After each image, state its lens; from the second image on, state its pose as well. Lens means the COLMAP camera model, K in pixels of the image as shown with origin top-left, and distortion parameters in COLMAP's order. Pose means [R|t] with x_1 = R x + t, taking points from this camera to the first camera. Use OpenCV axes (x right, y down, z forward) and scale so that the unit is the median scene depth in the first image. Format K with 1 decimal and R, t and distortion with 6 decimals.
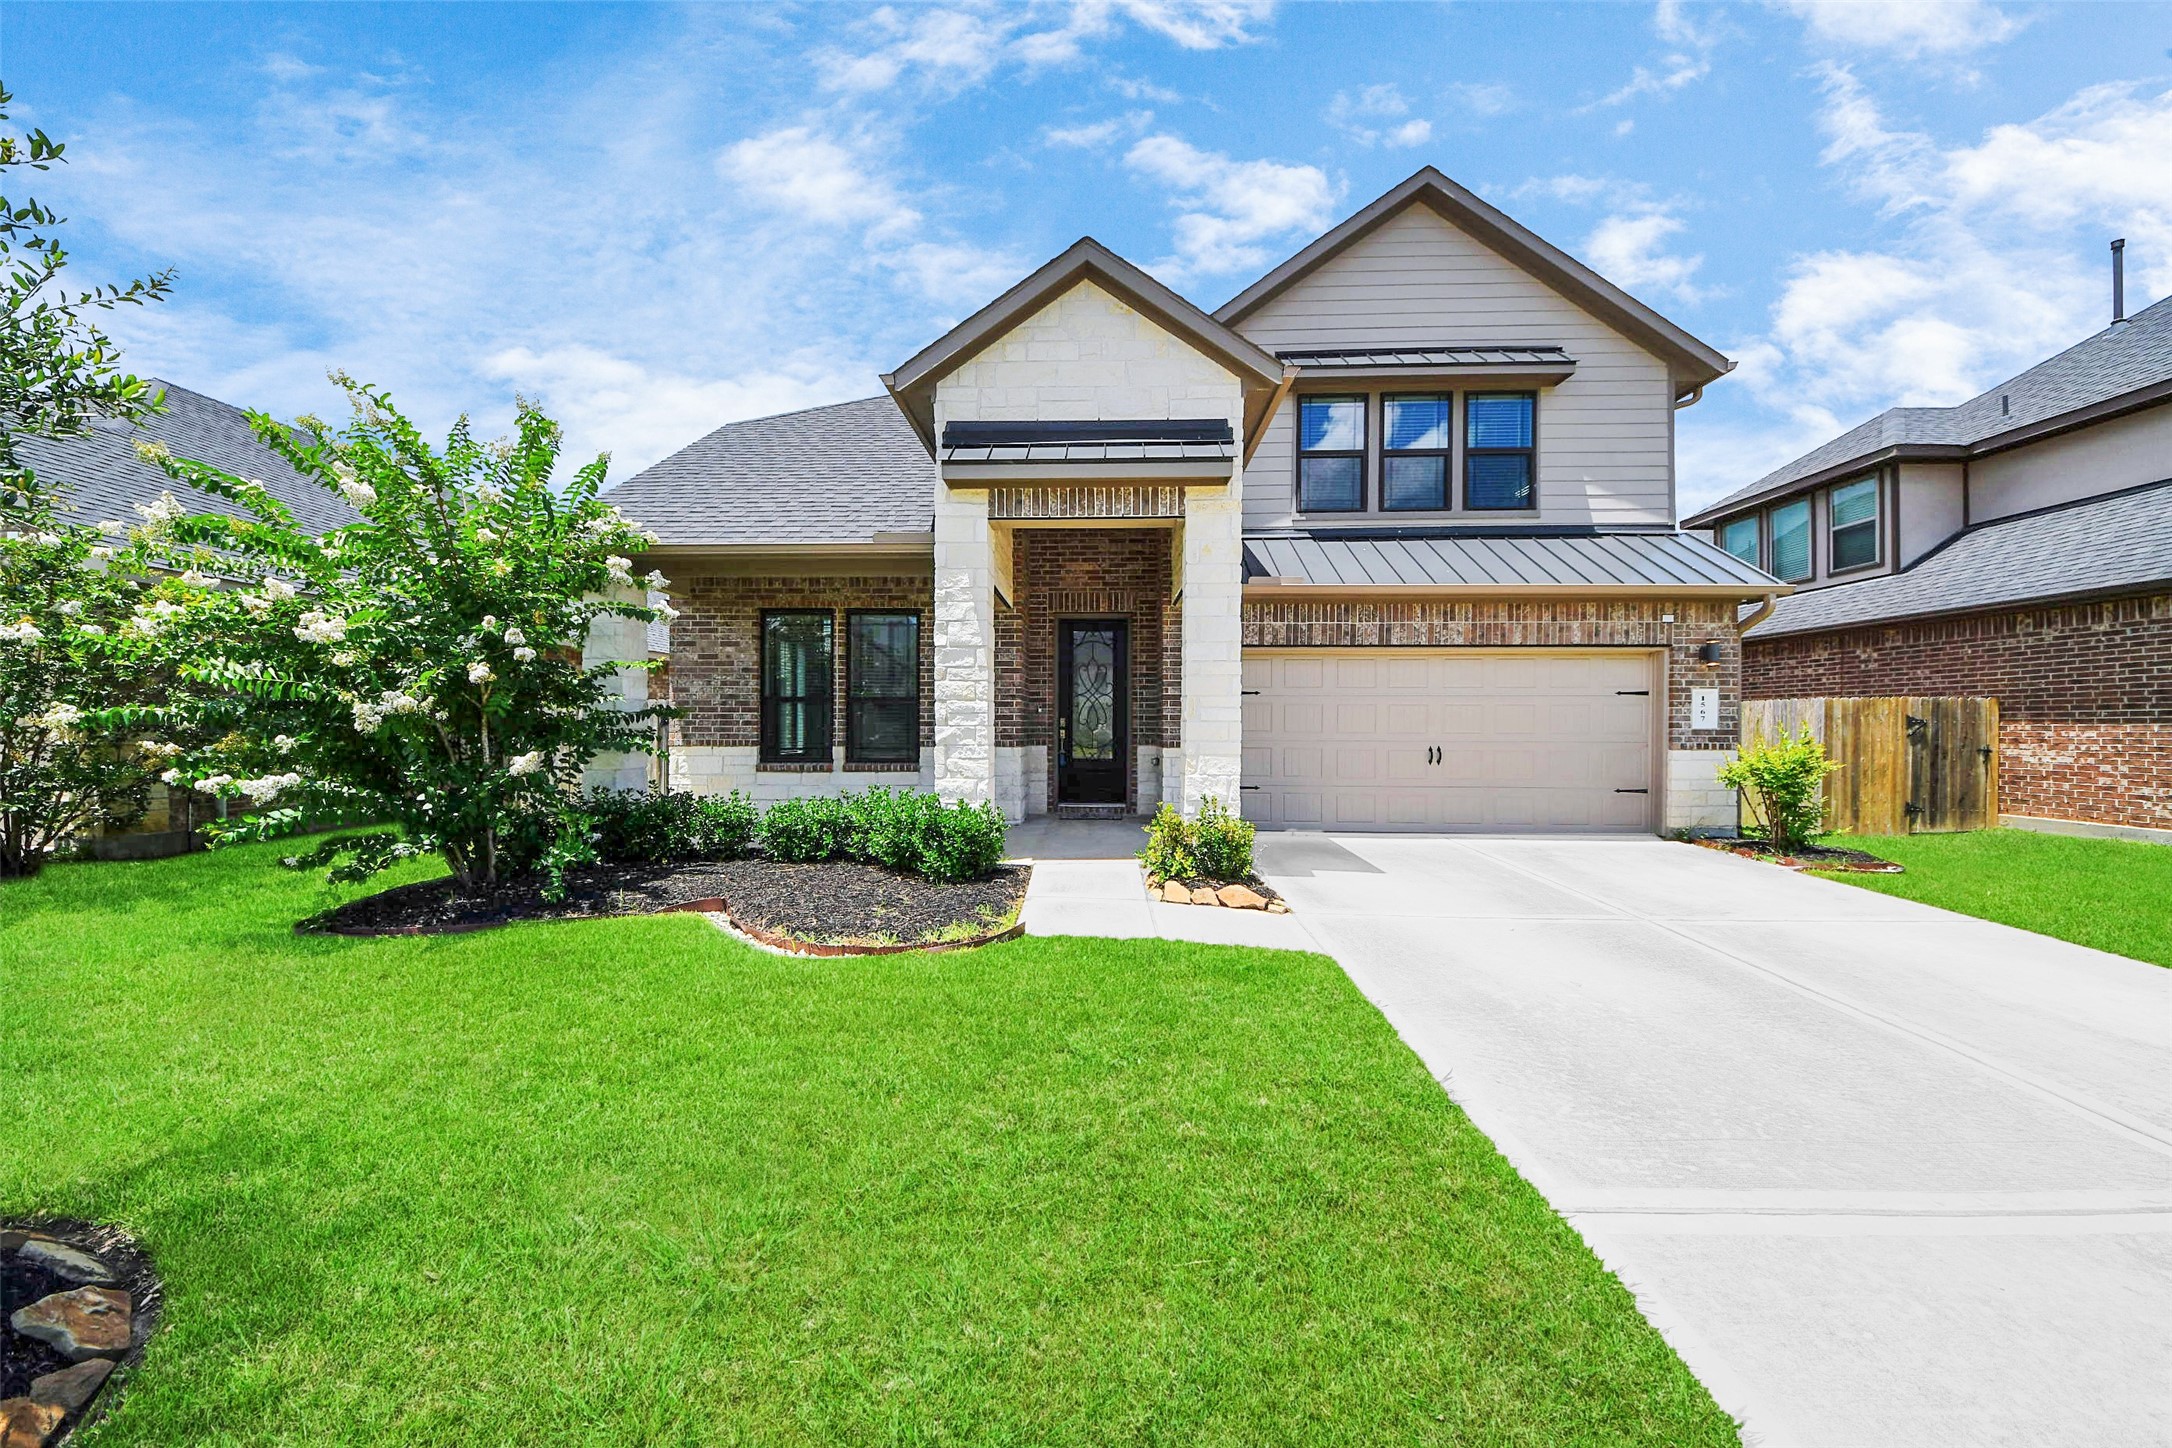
lens RADIAL K [[774.8, 0, 1092.4], [0, 774.8, 726.4], [0, 0, 1]] dist [-0.000122, -0.004535]
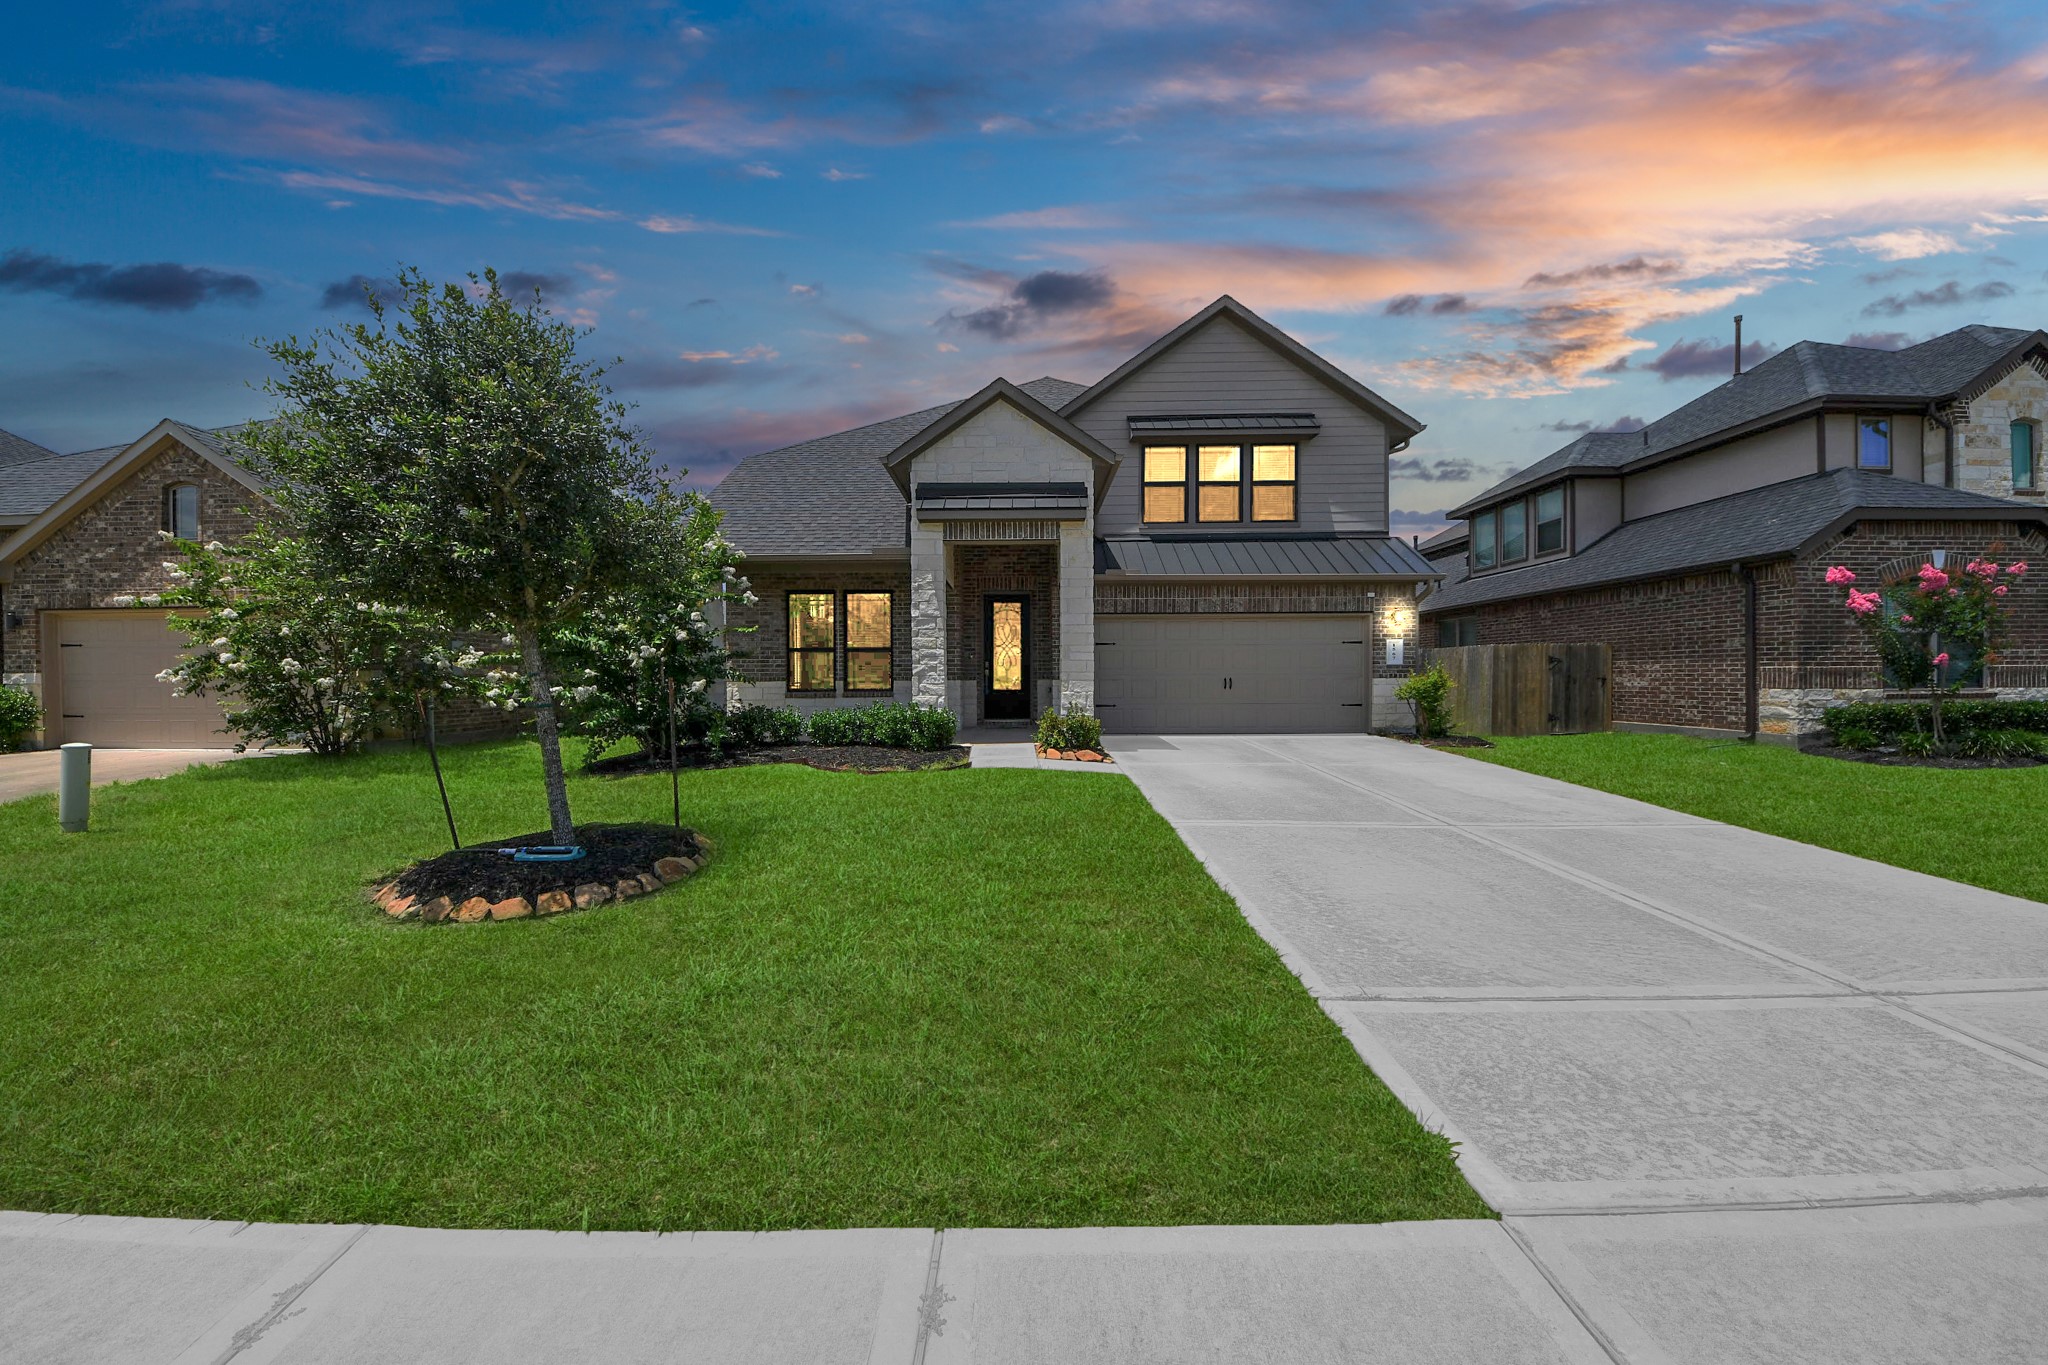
lens RADIAL K [[730.5, 0, 1027.0], [0, 730.5, 679.6], [0, 0, 1]] dist [-0.000122, -0.004535]
pose [[0.999635, -0.008541, 0.025614, 0.003236], [0.008509, 0.999963, 0.001359, 0.026582], [-0.025625, -0.001140, 0.999671, -0.483350]]
